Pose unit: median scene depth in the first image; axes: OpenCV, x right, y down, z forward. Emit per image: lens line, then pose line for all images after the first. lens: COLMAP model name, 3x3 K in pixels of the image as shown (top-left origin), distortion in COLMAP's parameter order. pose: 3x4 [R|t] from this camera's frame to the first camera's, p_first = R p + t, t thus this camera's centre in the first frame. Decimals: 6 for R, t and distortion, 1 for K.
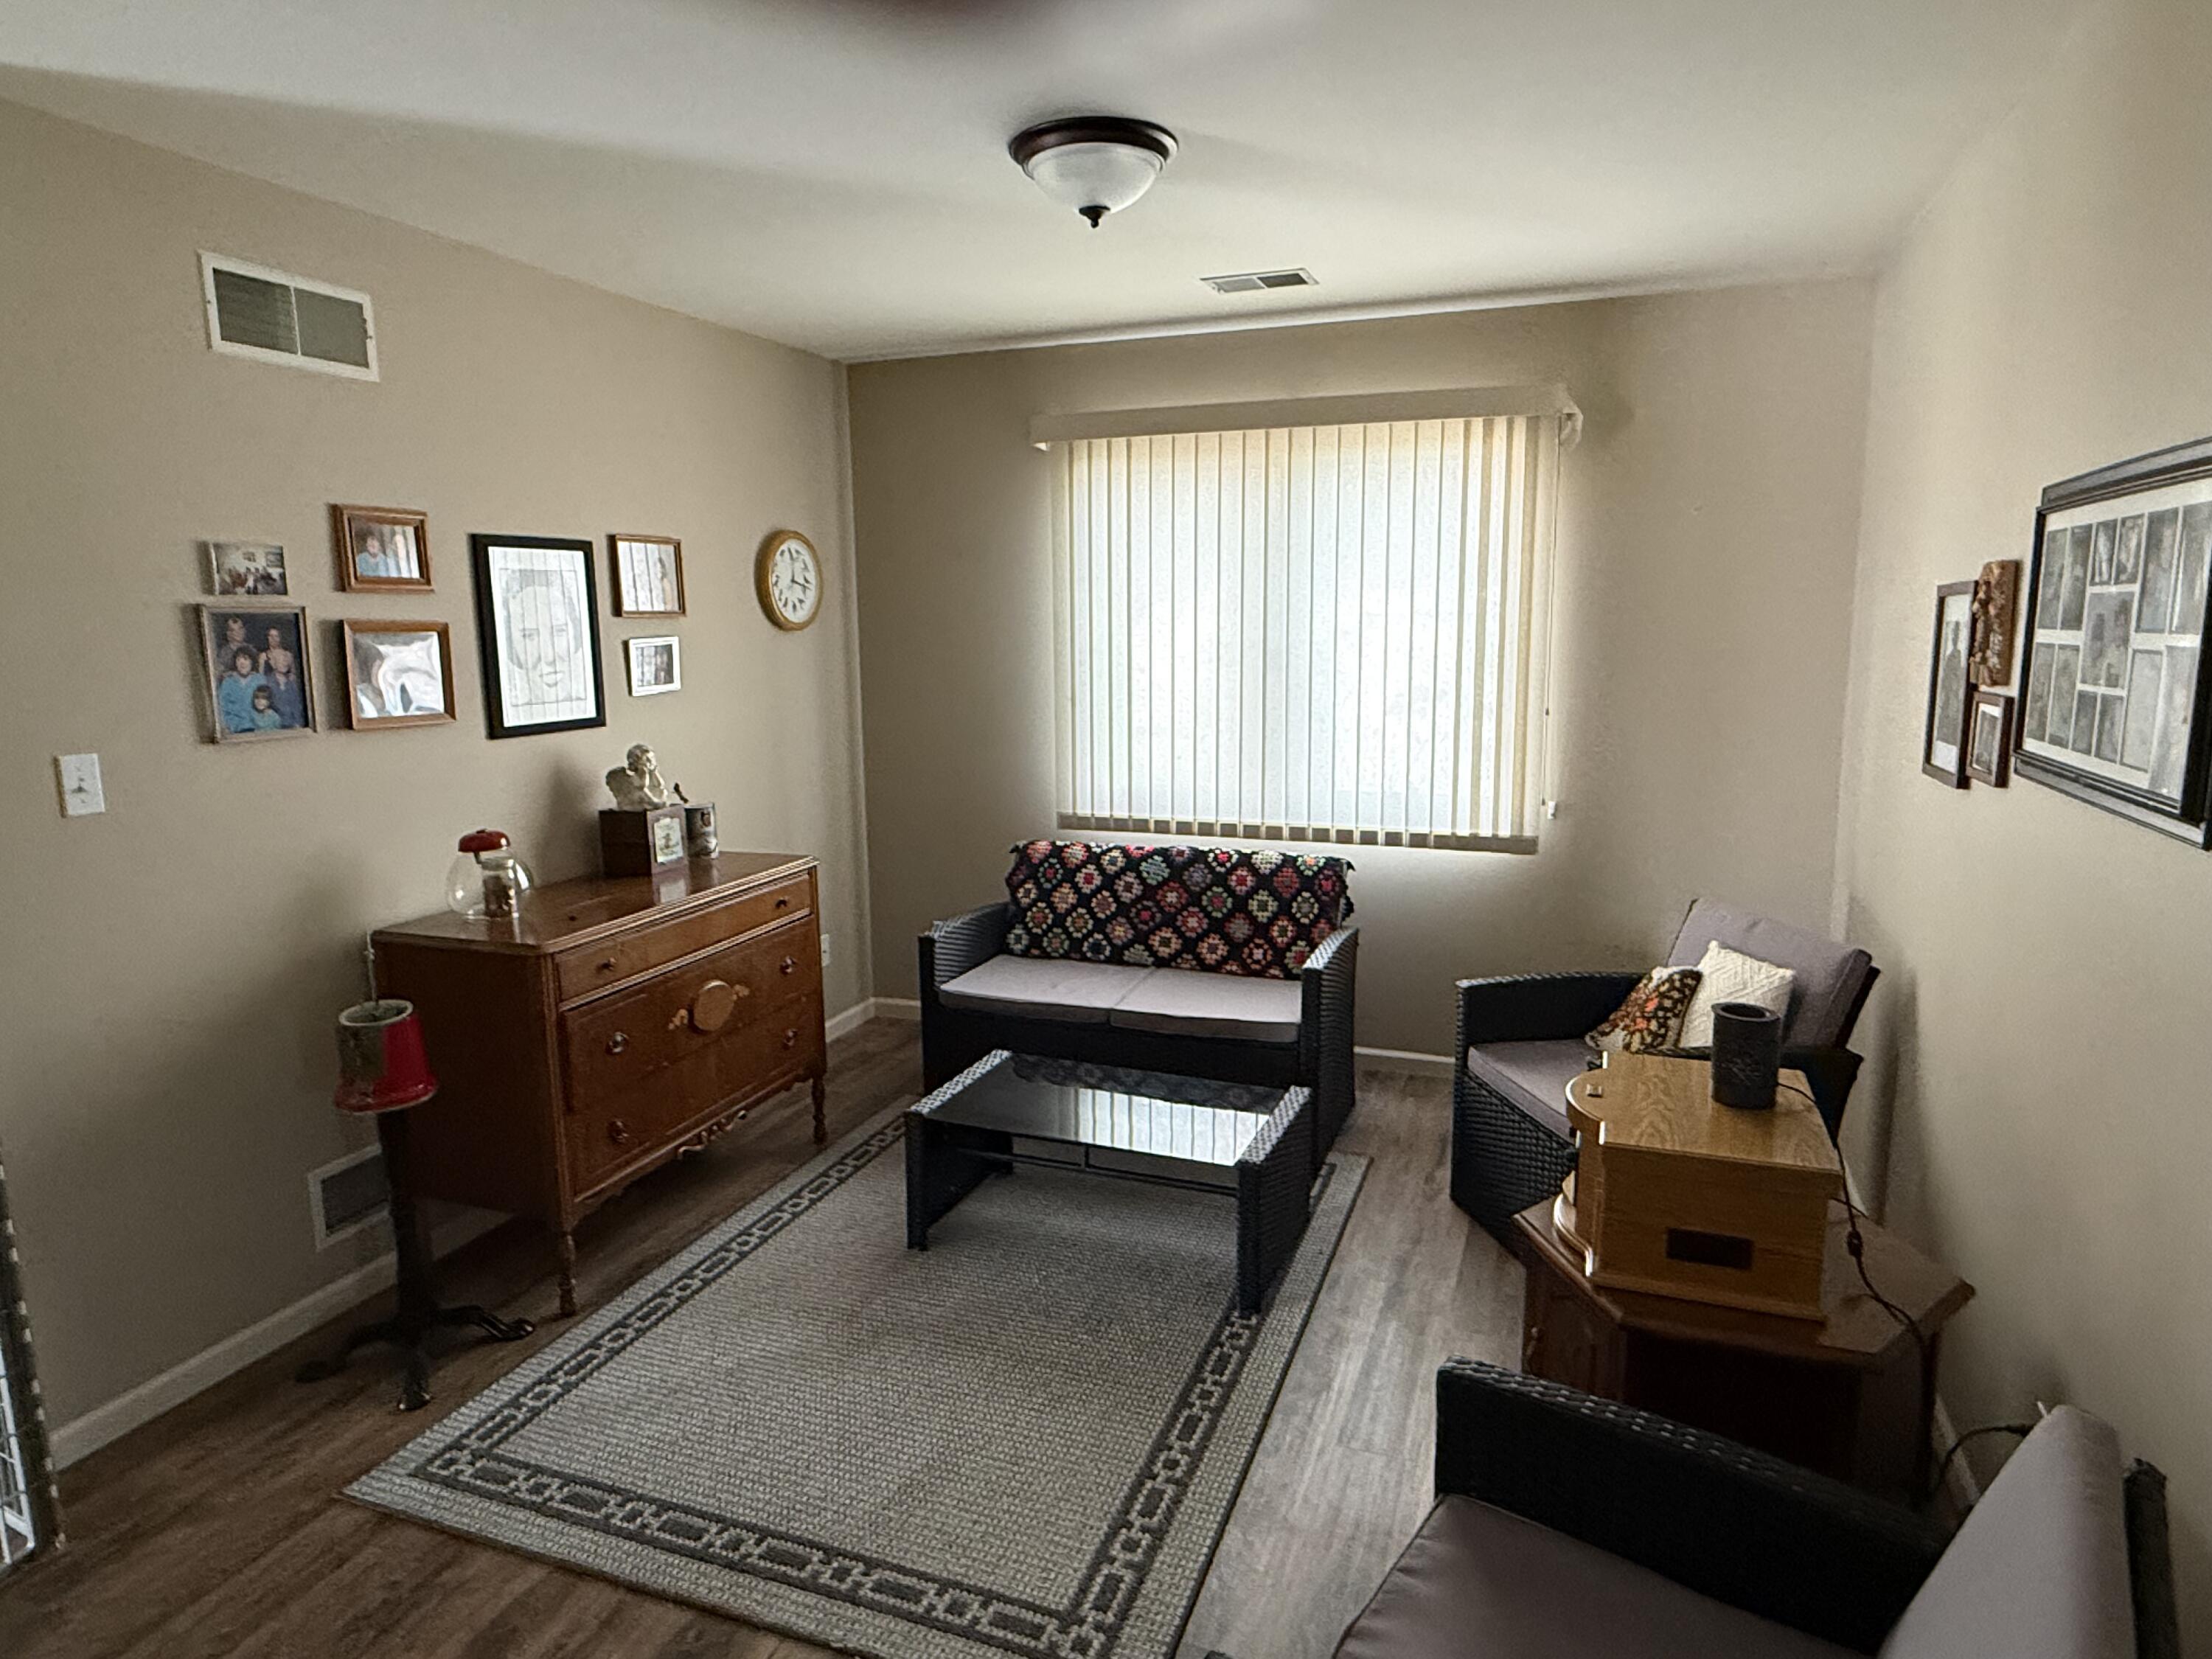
lens RADIAL K [[1335.9, 0, 1103.7], [0, 1335.9, 827.7], [0, 0, 1]] dist [-0.007680, -0.000795]
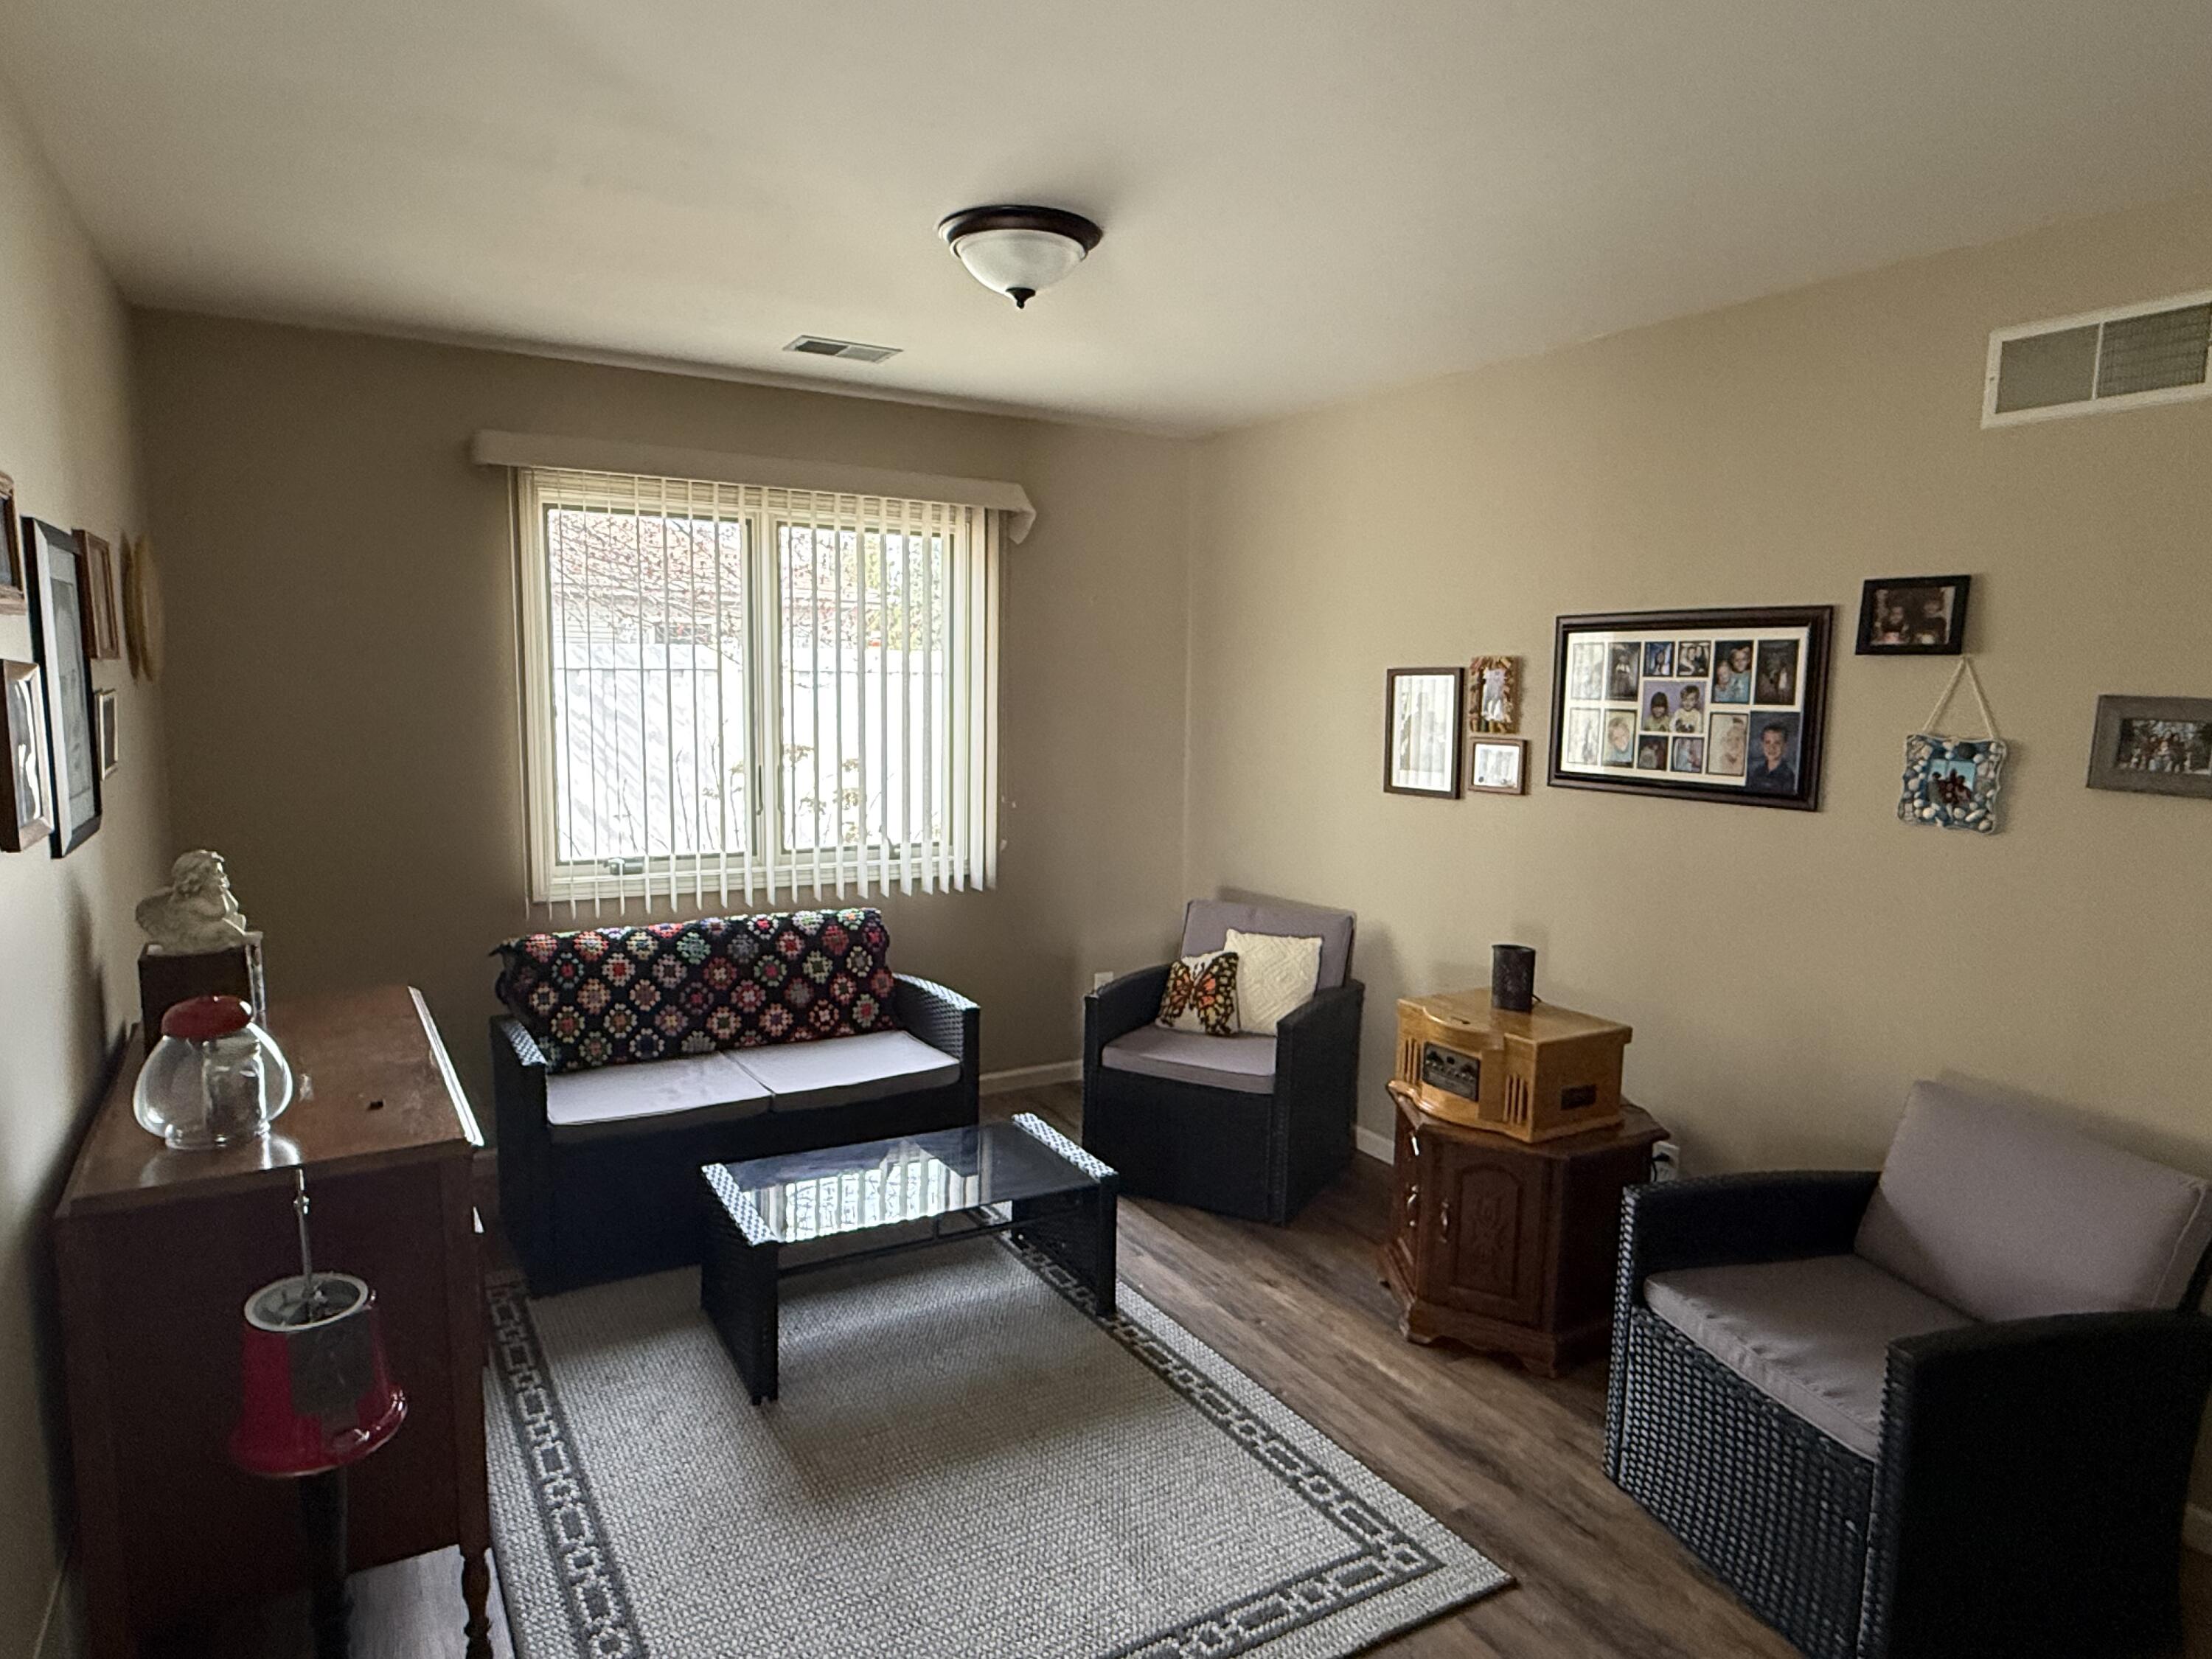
lens RADIAL K [[1335.9, 0, 1102.7], [0, 1335.9, 833.7], [0, 0, 1]] dist [-0.007680, -0.000795]
pose [[0.621270, -0.073029, 0.780186, -0.512053], [0.101341, 0.994774, 0.012417, -0.030557], [-0.777016, 0.071351, 0.625425, 0.207887]]
